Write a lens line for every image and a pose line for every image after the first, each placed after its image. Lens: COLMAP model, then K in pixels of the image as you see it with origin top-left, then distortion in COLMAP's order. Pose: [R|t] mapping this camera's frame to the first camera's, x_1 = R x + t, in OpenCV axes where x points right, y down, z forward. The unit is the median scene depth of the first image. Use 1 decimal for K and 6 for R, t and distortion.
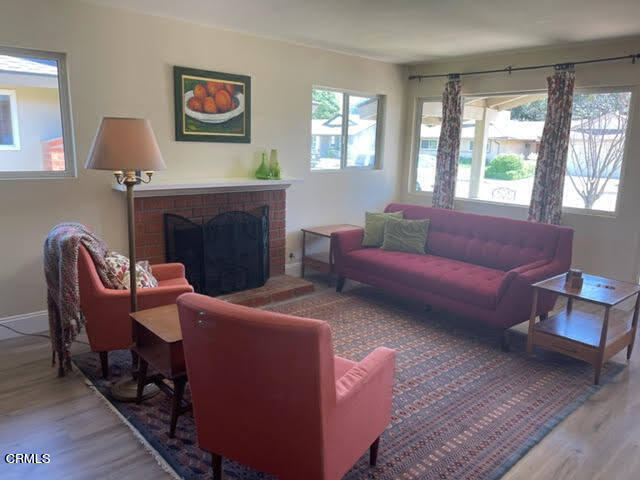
lens RADIAL K [[483.2, 0, 320.3], [0, 483.2, 240.4], [0, 0, 1]] dist [0.010848, -0.003474]
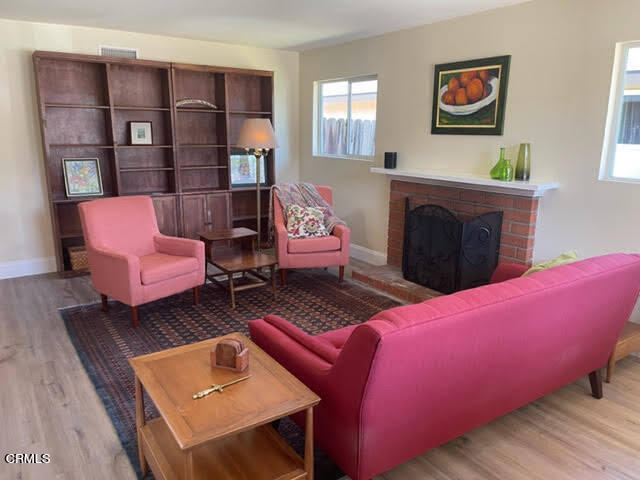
lens RADIAL K [[483.2, 0, 320.3], [0, 483.2, 240.1], [0, 0, 1]] dist [0.010848, -0.003474]
pose [[-0.117525, 0.197647, -0.973203, 0.796241], [-0.204122, 0.954261, 0.218450, -0.157156], [0.971865, 0.224325, -0.071806, 0.846640]]
